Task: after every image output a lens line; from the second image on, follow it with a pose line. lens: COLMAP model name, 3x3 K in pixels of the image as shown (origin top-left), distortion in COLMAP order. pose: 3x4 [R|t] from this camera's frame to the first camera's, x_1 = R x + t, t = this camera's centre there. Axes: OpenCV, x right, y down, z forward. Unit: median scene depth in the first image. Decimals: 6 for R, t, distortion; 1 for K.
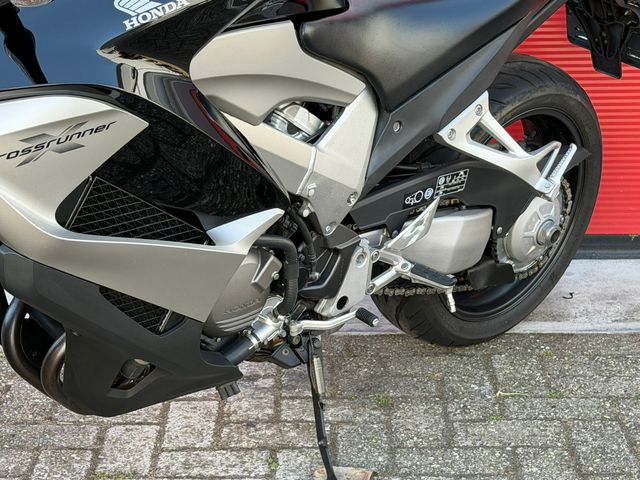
lens RADIAL K [[1495.5, 0, 307.0], [0, 1495.5, 250.2], [0, 0, 1]] dist [0.135418, 0.000000]
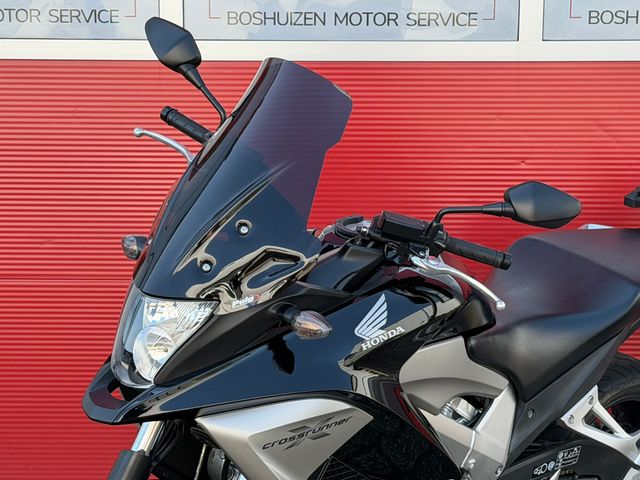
lens RADIAL K [[1495.5, 0, 309.2], [0, 1495.5, 237.3], [0, 0, 1]] dist [0.135418, 0.000000]
pose [[0.999883, 0.015083, 0.002590, -0.132233], [-0.014447, 0.986139, -0.165290, -0.015739], [-0.005047, 0.165233, 0.986242, -0.284660]]
